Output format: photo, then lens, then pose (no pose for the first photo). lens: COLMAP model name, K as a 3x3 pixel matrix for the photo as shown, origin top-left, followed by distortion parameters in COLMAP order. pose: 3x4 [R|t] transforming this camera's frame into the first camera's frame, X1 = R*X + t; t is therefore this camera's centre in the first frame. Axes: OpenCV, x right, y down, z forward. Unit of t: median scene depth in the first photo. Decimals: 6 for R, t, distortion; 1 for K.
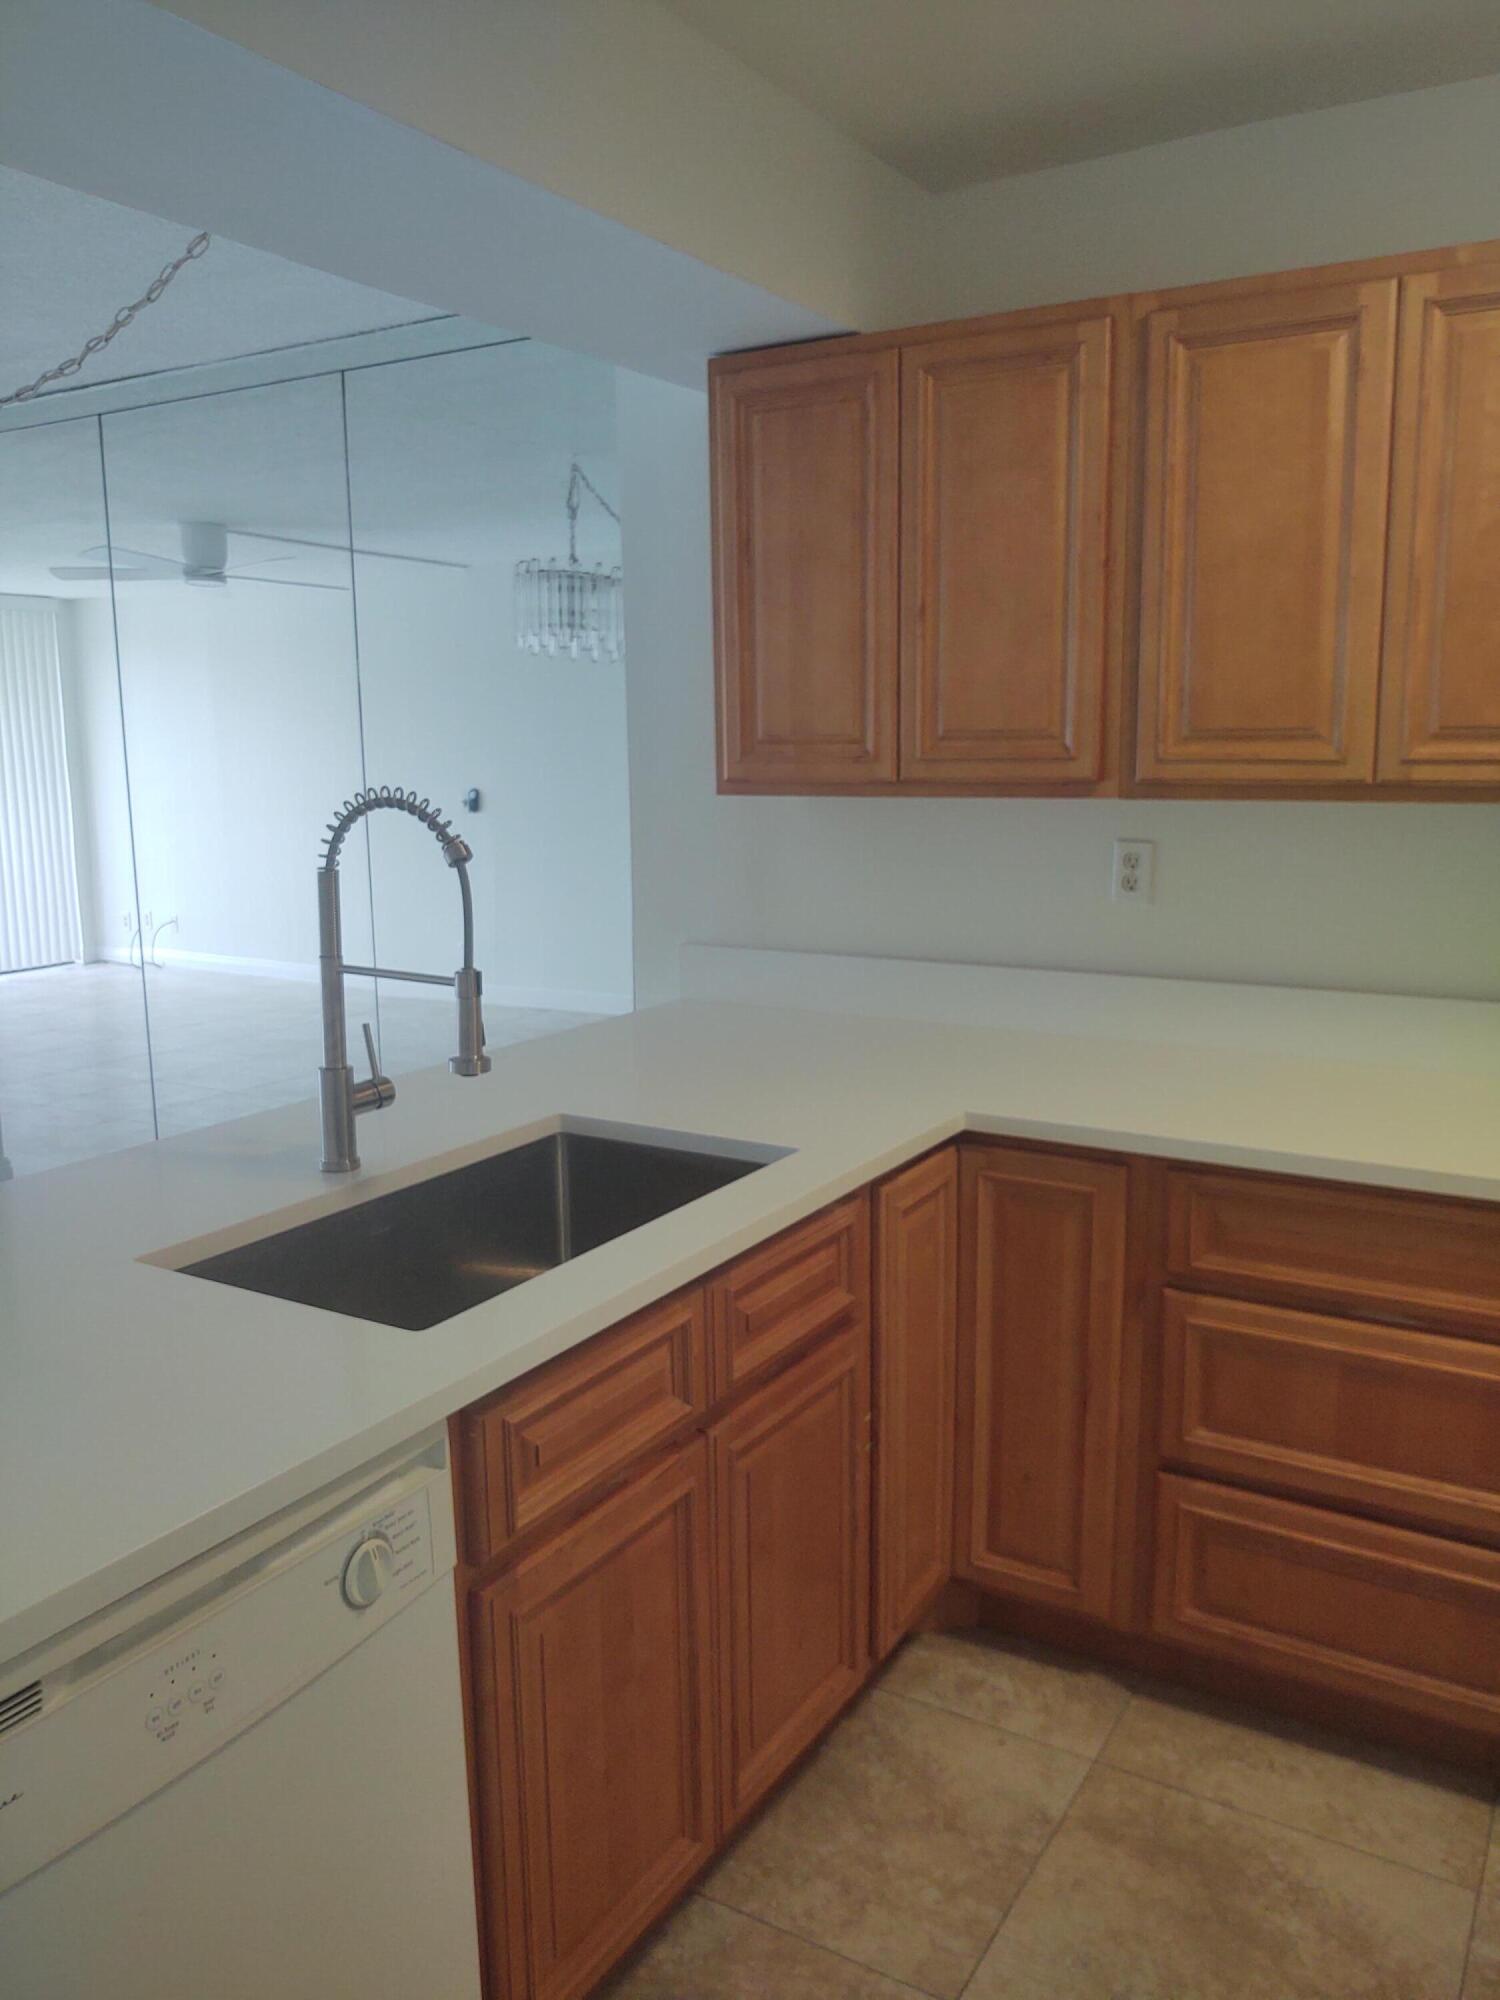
lens RADIAL K [[1539.3, 0, 751.3], [0, 1539.3, 999.2], [0, 0, 1]] dist [-0.005125, 0.002610]
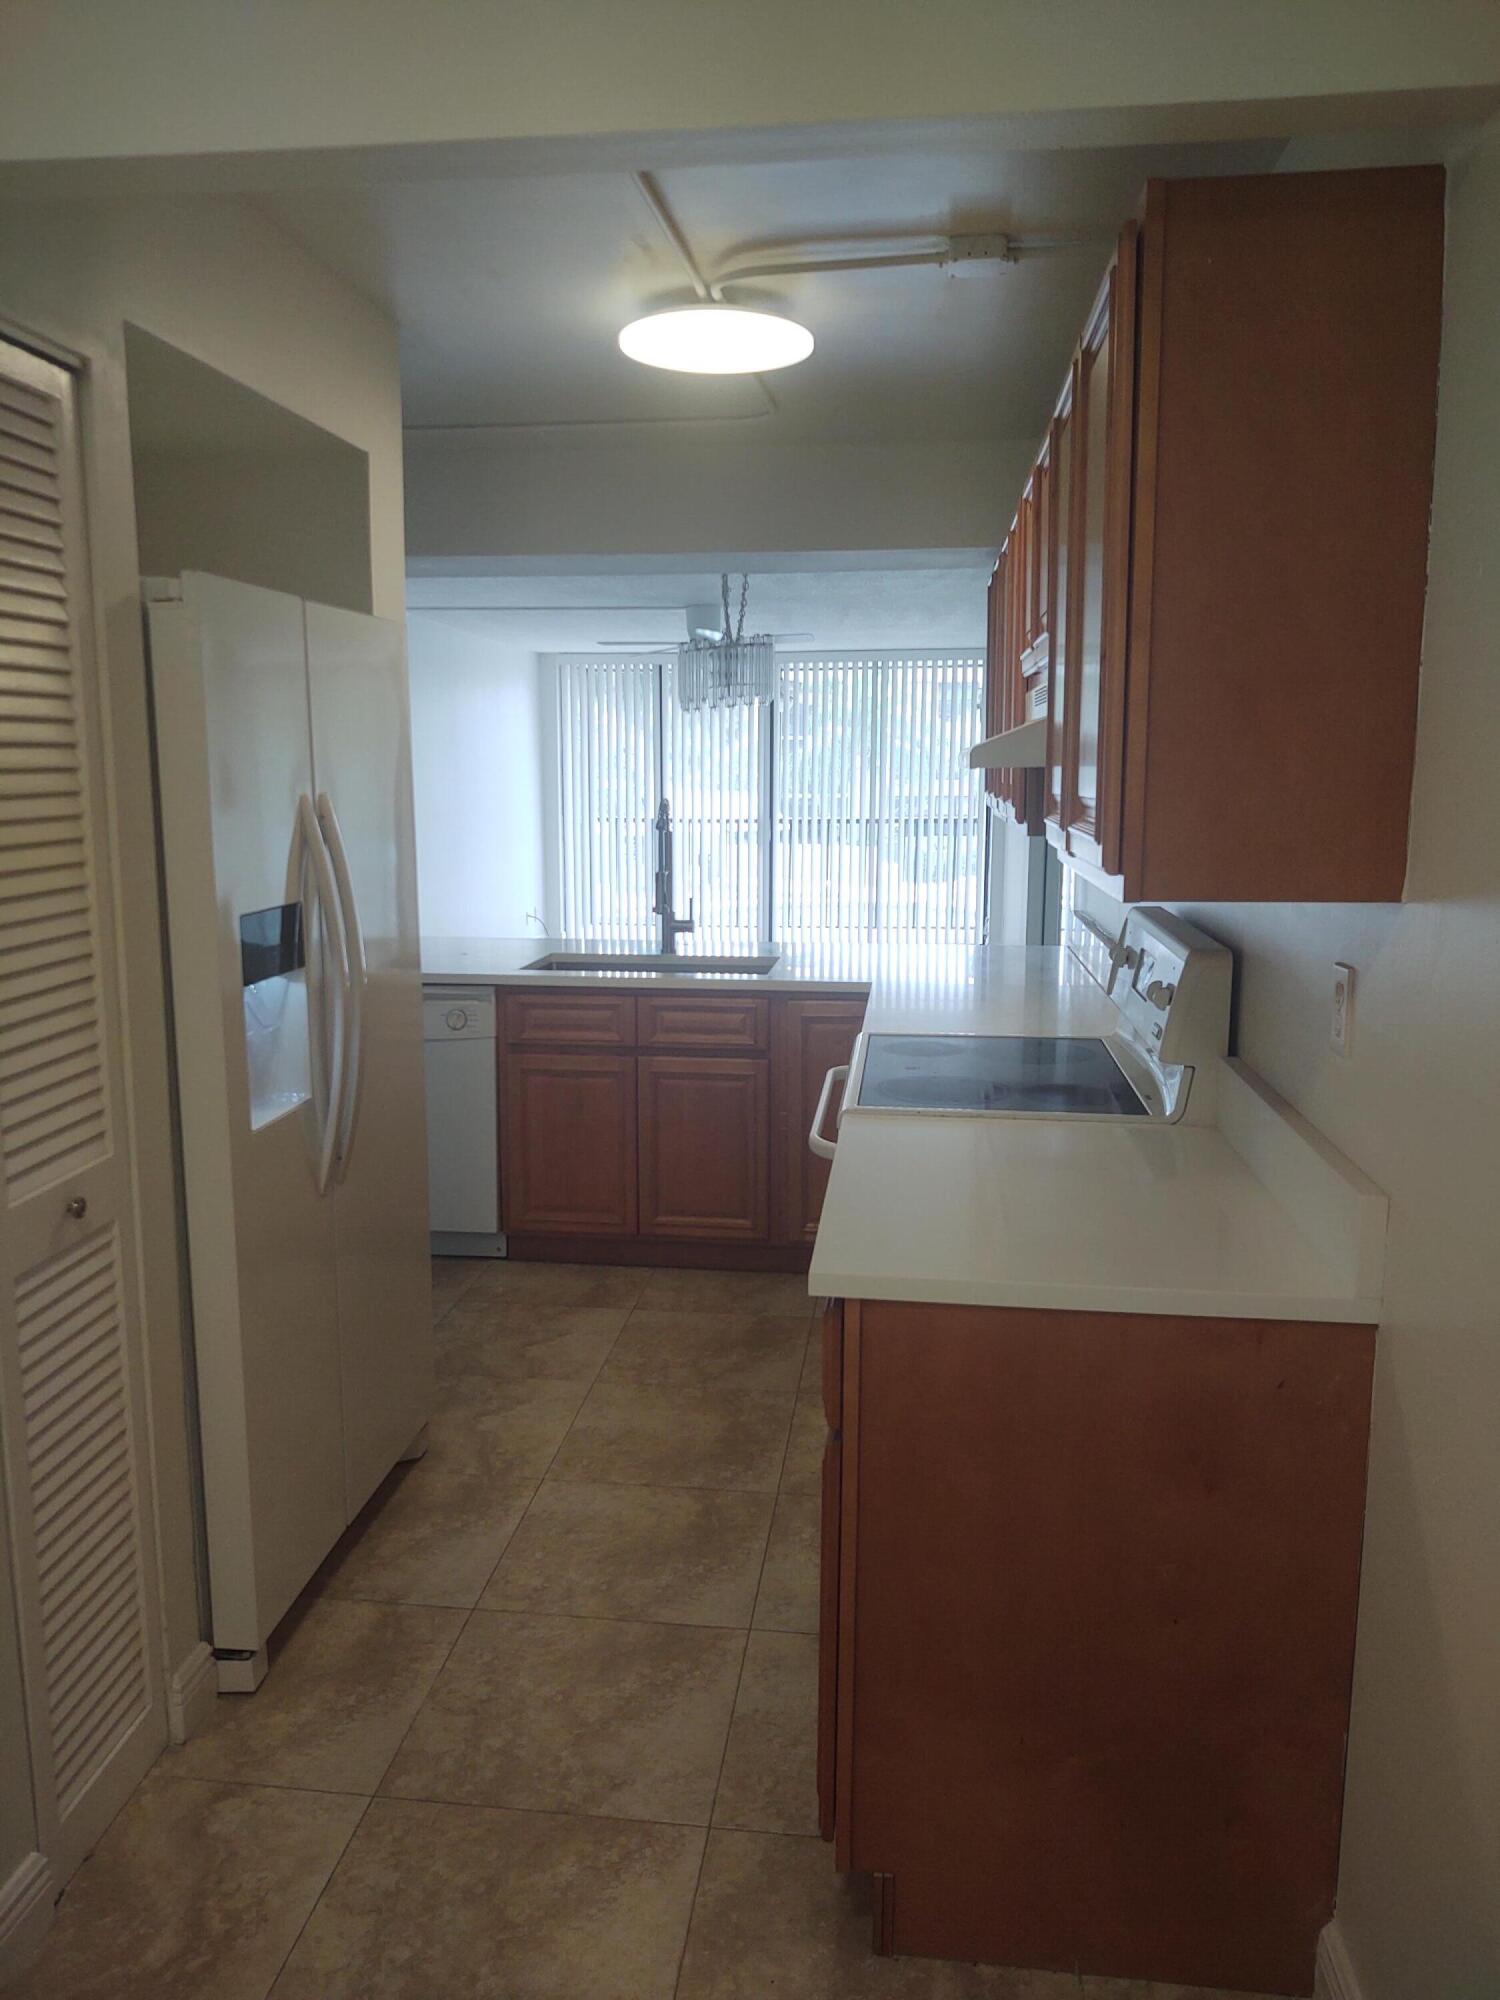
lens RADIAL K [[1539.3, 0, 748.0], [0, 1539.3, 1007.4], [0, 0, 1]] dist [-0.005125, 0.002610]
pose [[0.427324, 0.161449, -0.889566, 1.988219], [-0.174948, 0.980096, 0.093839, -0.057625], [0.887010, 0.115528, 0.447064, 0.021199]]
